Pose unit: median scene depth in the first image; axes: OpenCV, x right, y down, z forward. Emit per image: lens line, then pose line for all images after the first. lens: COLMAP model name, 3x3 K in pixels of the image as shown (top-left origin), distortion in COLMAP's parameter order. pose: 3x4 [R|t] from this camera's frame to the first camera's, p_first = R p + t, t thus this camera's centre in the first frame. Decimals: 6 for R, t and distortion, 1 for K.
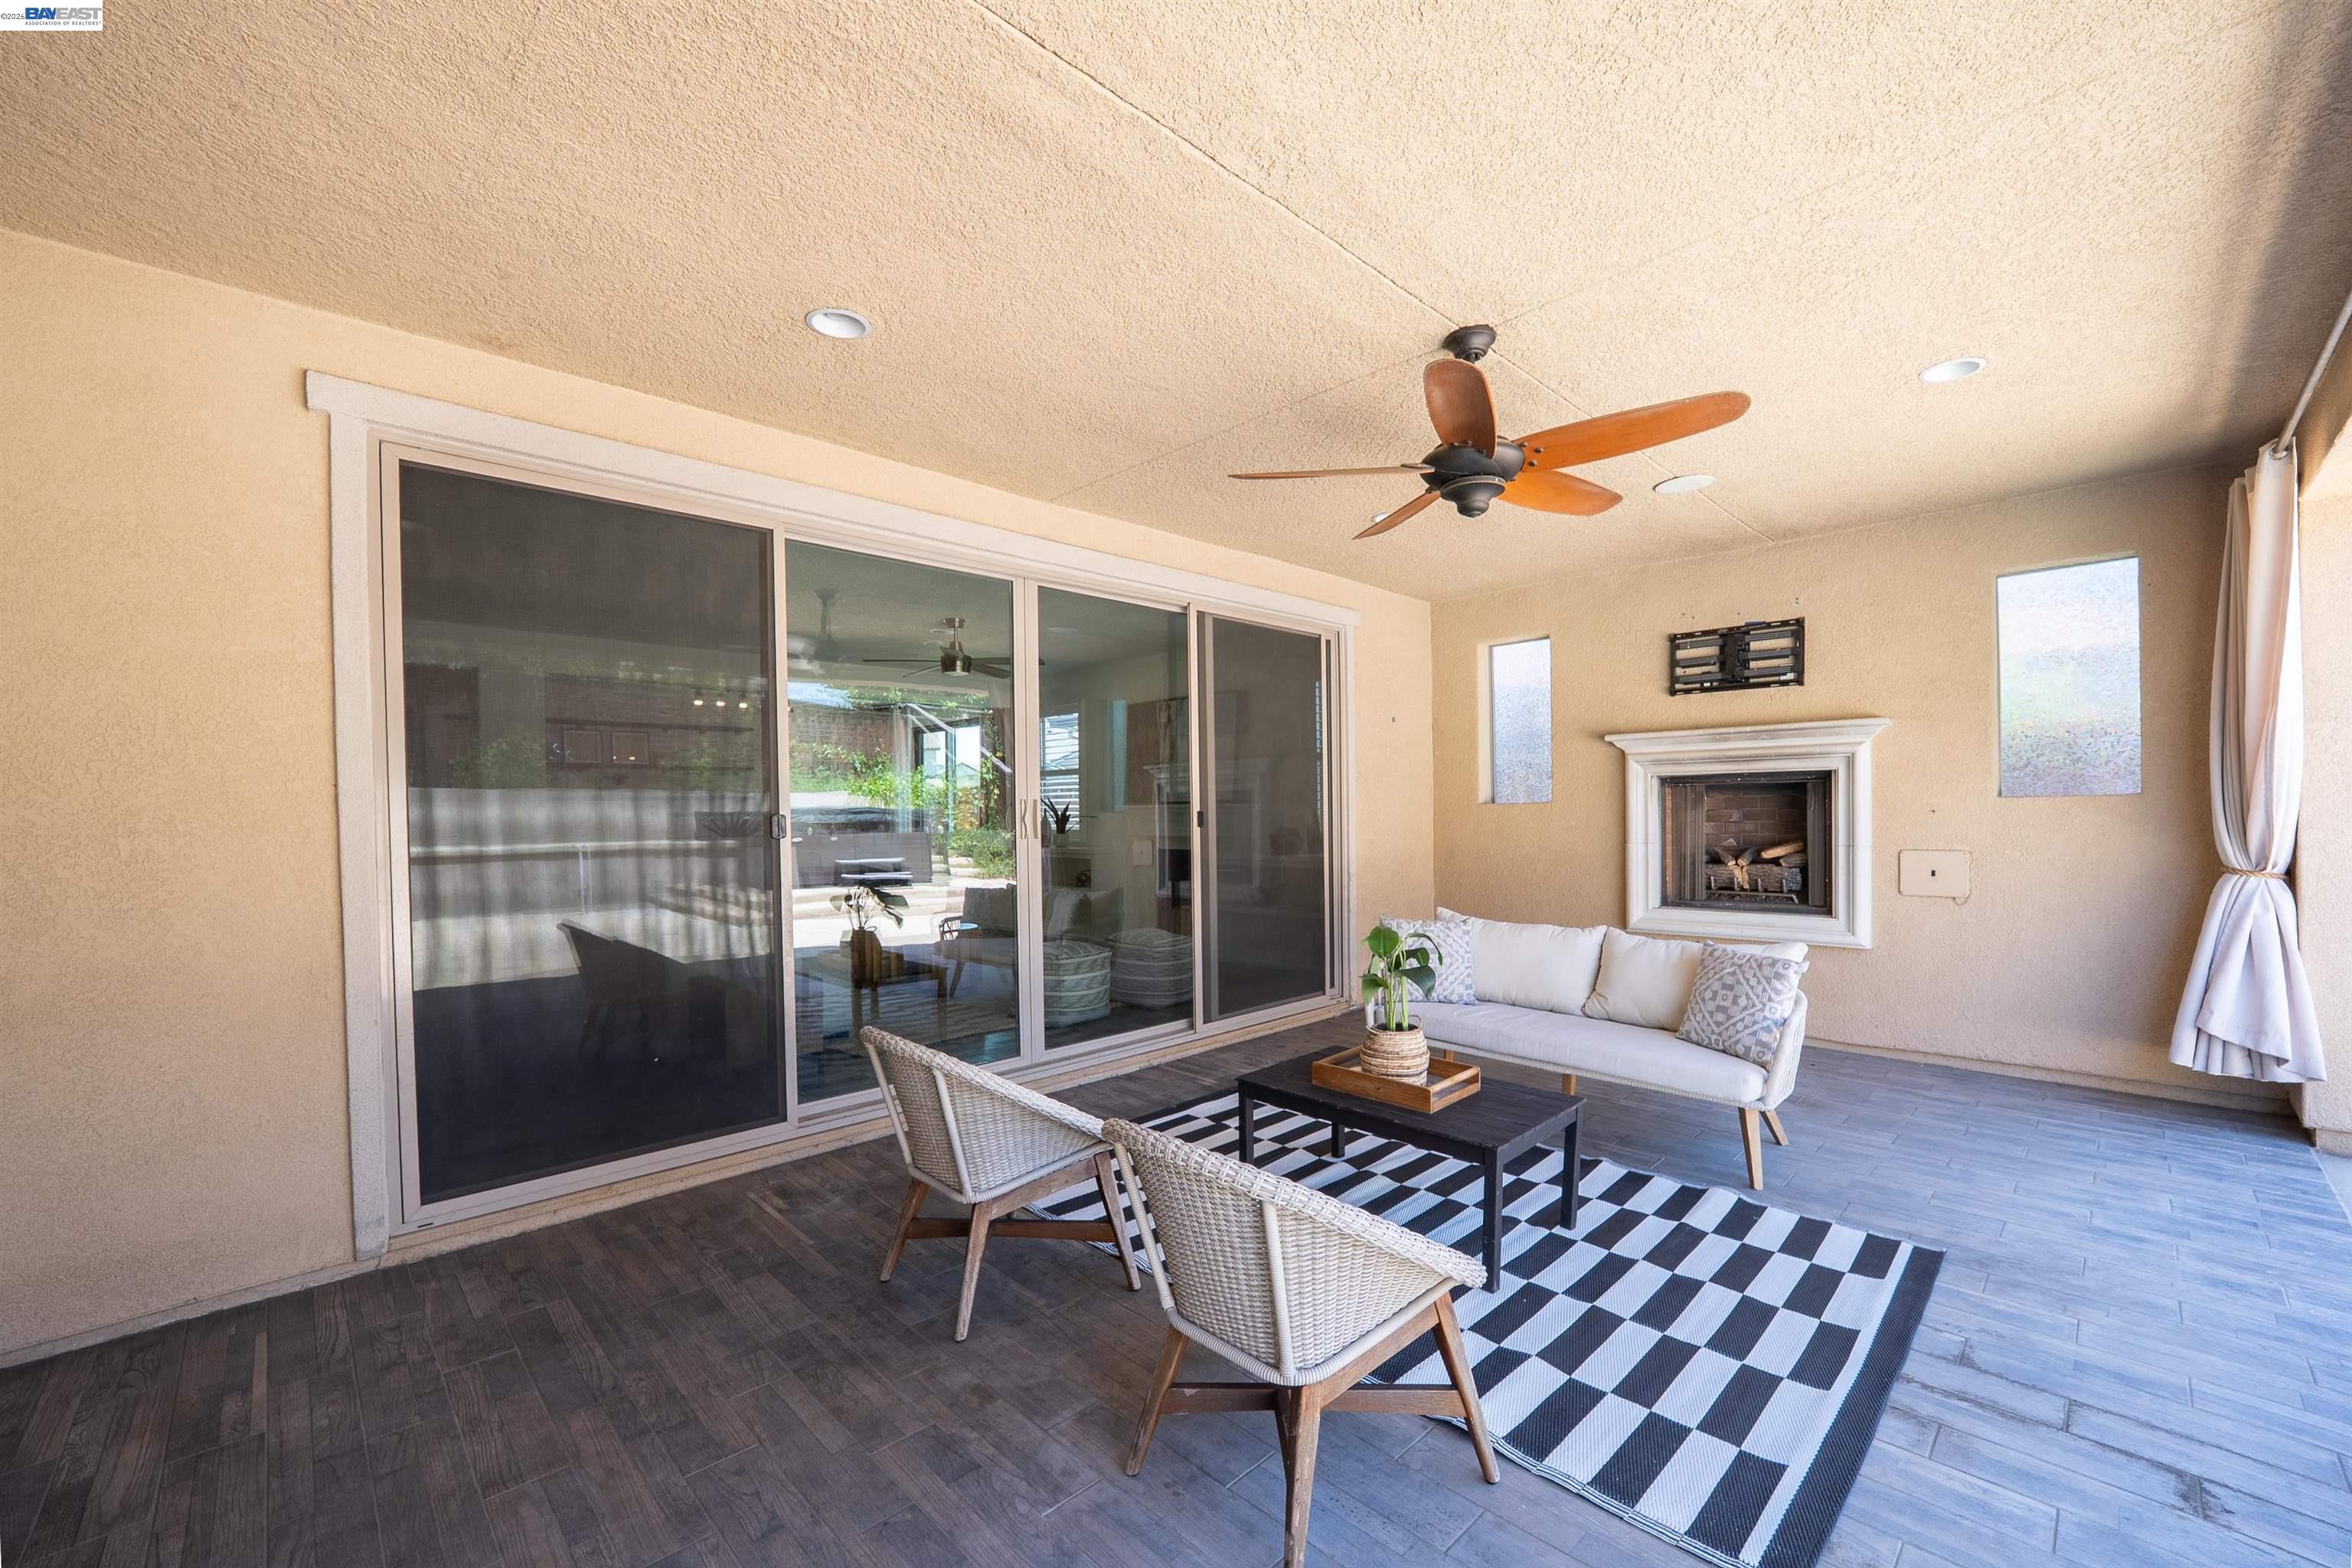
lens RADIAL K [[955.2, 0, 1181.2], [0, 955.2, 819.1], [0, 0, 1]] dist [-0.015270, 0.001131]
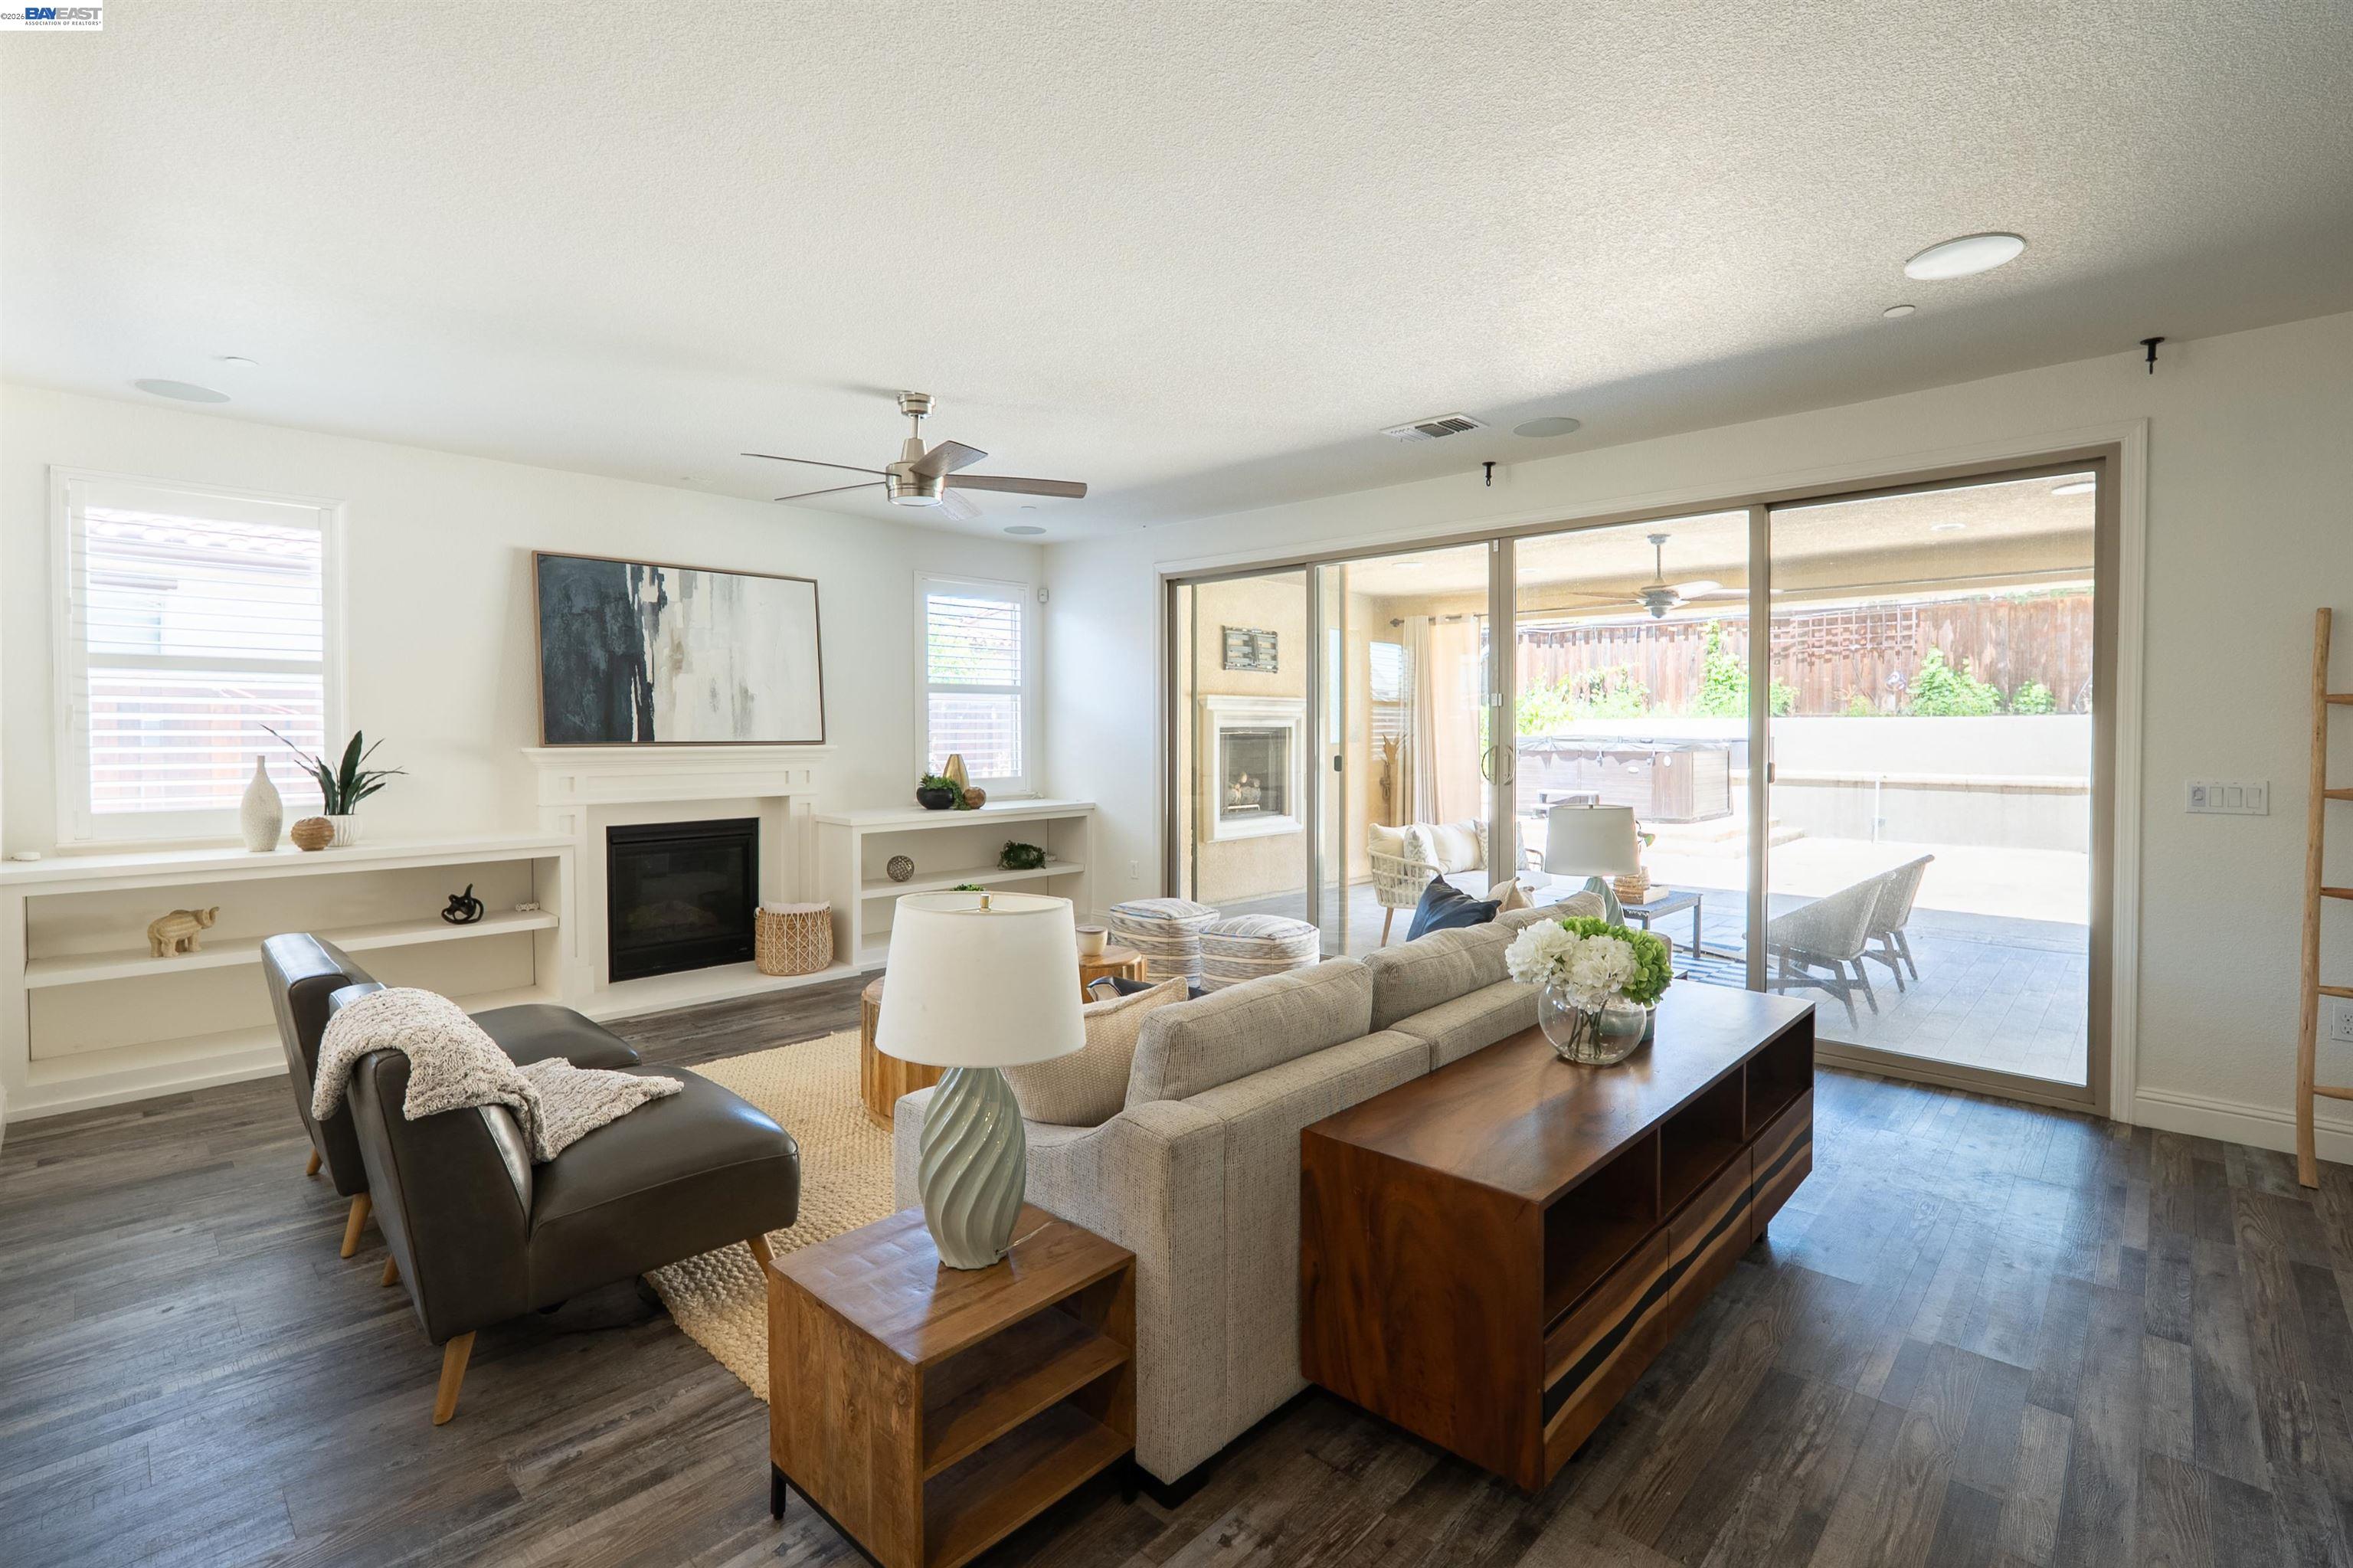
lens RADIAL K [[1051.1, 0, 1227.7], [0, 1051.1, 745.1], [0, 0, 1]] dist [-0.021281, -0.000322]
pose [[-0.046995, -0.004379, 0.998886, -1.104796], [0.009994, 0.999938, 0.004854, -0.028291], [-0.998845, 0.010211, -0.046948, 1.142638]]
